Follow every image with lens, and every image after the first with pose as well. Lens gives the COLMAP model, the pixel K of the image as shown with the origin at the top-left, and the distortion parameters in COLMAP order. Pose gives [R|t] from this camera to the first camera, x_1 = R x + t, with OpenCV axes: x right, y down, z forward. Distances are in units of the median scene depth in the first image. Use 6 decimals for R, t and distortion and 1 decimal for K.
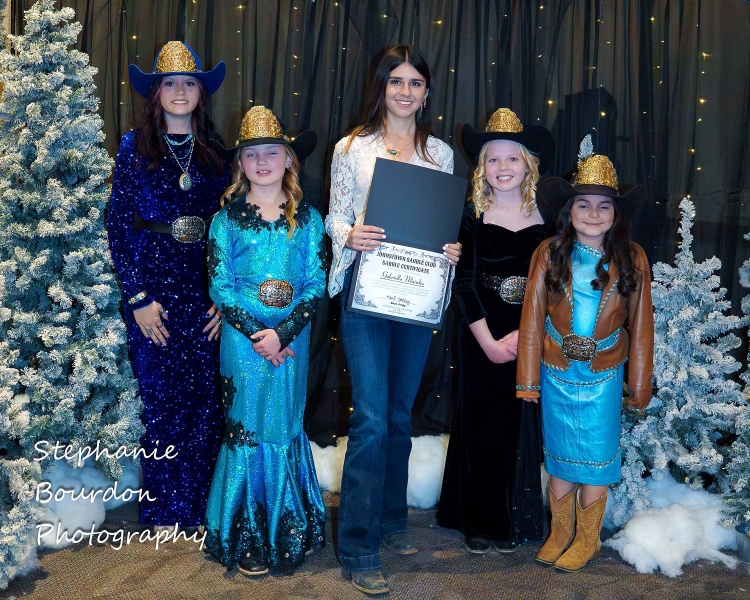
lens RADIAL K [[868.1, 0, 386.5], [0, 868.1, 270.5], [0, 0, 1]] dist [-0.067167, 0.000000]
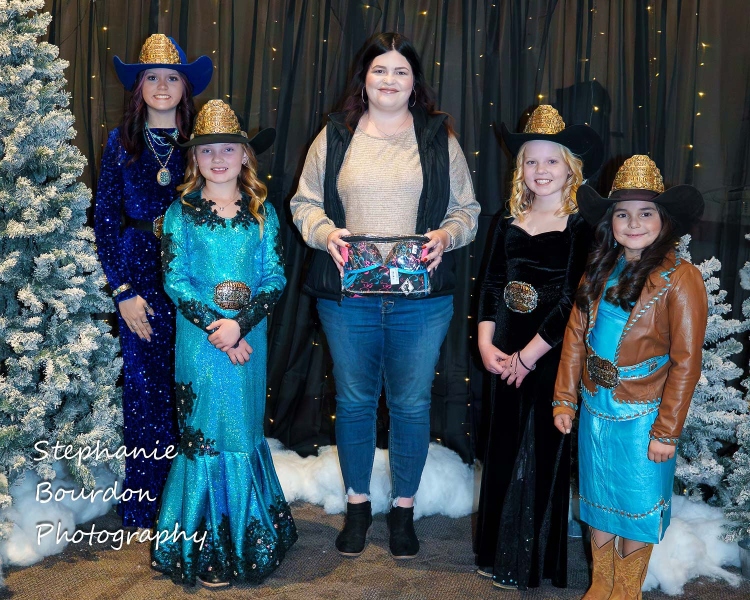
lens RADIAL K [[1572.2, 0, 340.7], [0, 1572.2, 248.0], [0, 0, 1]] dist [0.048549, 0.000000]
pose [[0.999819, -0.000919, 0.018986, -0.065908], [0.001083, 0.999962, -0.008662, -0.012045], [-0.018978, 0.008681, 0.999782, -0.745306]]
